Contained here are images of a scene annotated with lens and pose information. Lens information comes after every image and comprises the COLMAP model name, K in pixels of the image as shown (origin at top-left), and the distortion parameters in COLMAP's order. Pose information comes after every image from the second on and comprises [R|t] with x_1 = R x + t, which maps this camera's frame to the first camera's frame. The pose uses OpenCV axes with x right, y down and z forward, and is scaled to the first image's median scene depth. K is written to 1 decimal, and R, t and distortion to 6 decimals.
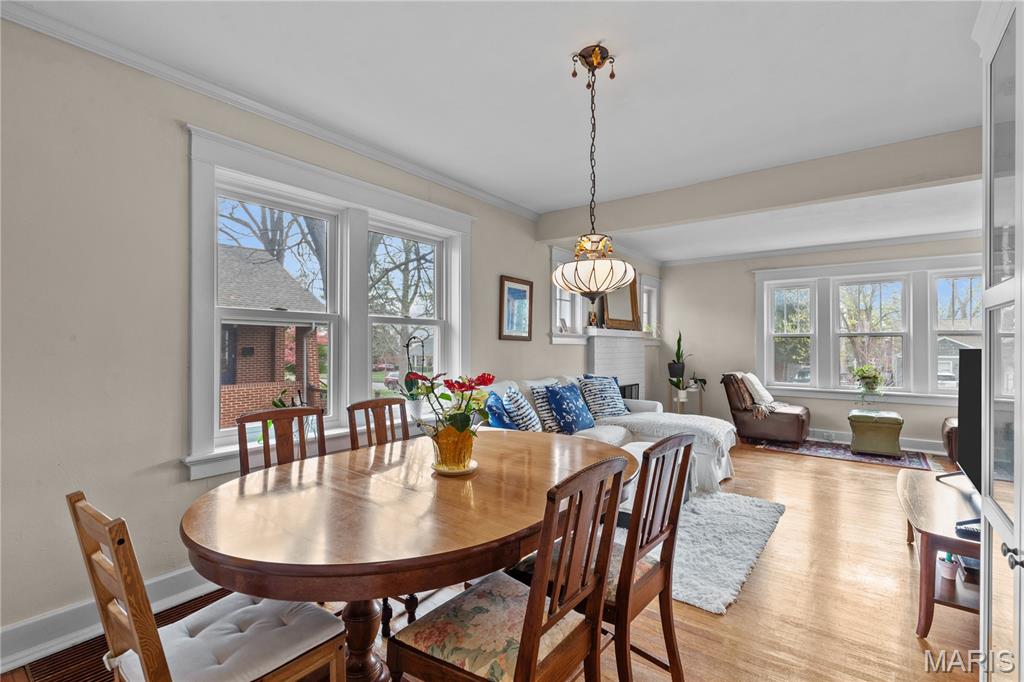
lens RADIAL K [[468.1, 0, 515.6], [0, 468.1, 339.5], [0, 0, 1]] dist [0.000343, -0.000652]
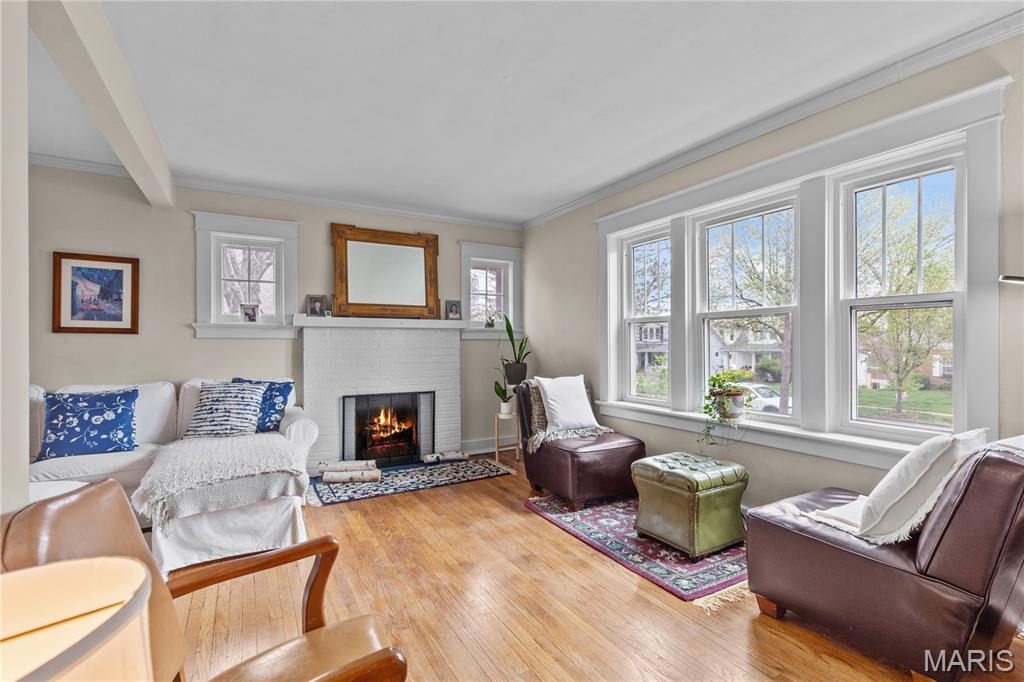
lens RADIAL K [[468.1, 0, 515.6], [0, 468.1, 339.5], [0, 0, 1]] dist [0.000343, -0.000652]
pose [[0.926801, -0.010617, -0.375404, 0.925743], [0.012534, 0.999918, 0.002665, 0.018783], [0.375344, -0.007175, 0.926858, 0.511238]]
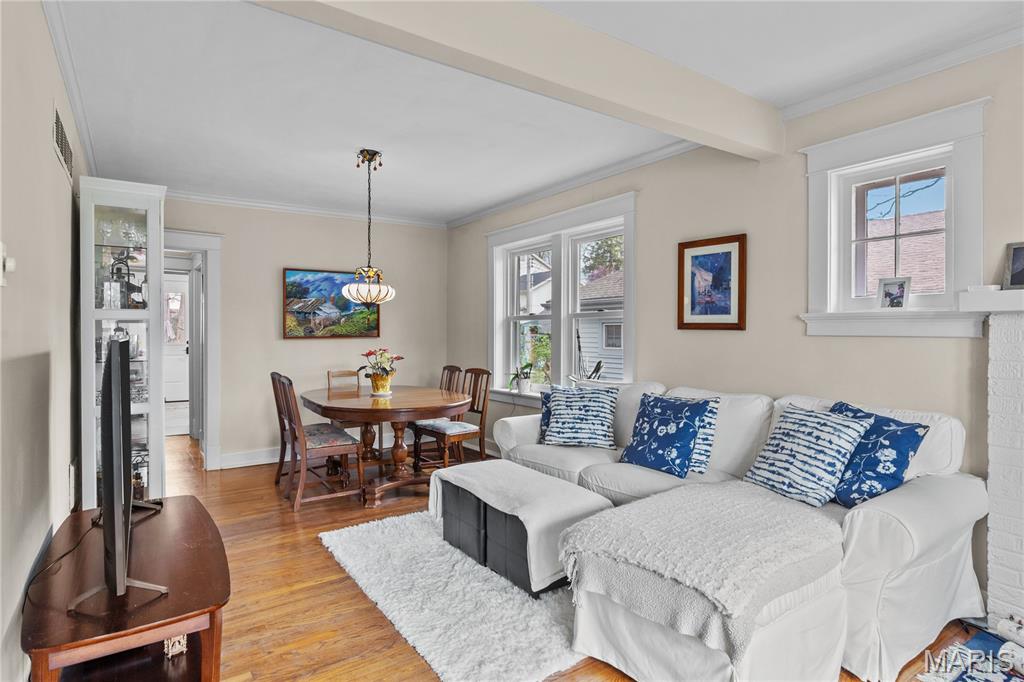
lens RADIAL K [[542.8, 0, 511.9], [0, 542.8, 335.3], [0, 0, 1]] dist [-0.000557, -0.000213]
pose [[-0.304722, -0.002612, -0.952438, 0.814464], [0.004849, 0.999979, -0.004294, 0.012046], [0.952429, -0.005927, -0.304703, 0.932722]]
